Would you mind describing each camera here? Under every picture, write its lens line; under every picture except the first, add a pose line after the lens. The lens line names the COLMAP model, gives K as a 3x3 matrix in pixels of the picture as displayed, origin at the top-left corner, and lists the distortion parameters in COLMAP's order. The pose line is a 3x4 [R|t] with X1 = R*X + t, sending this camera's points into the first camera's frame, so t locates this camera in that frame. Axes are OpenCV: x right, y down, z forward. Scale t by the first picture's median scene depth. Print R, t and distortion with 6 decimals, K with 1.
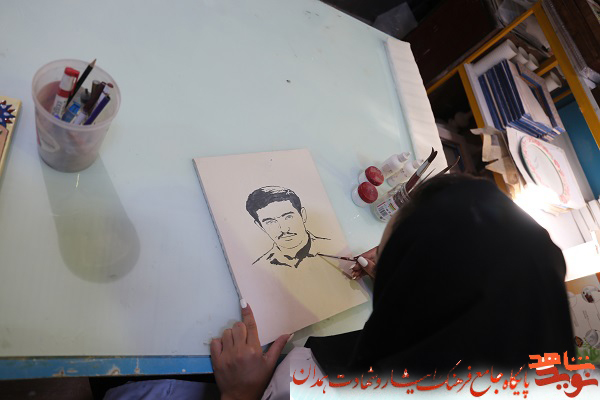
lens RADIAL K [[410.3, 0, 300.0], [0, 410.3, 200.0], [0, 0, 1]] dist [-0.125211, 0.088176]
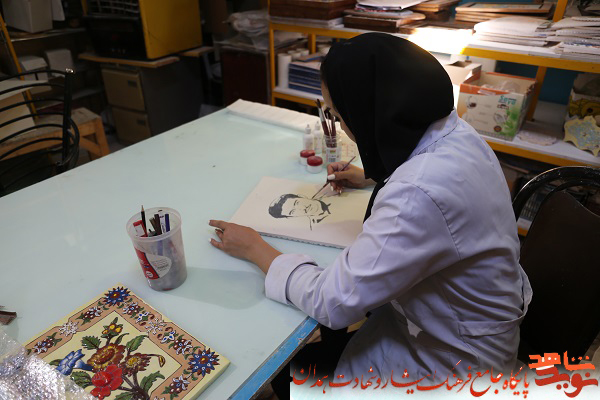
lens RADIAL K [[410.3, 0, 300.0], [0, 410.3, 200.0], [0, 0, 1]] dist [-0.125211, 0.088176]
pose [[0.567123, -0.781606, 0.259739, -0.204408], [0.822499, 0.553990, -0.128807, 0.120278], [-0.043217, 0.286684, 0.957050, -0.186819]]
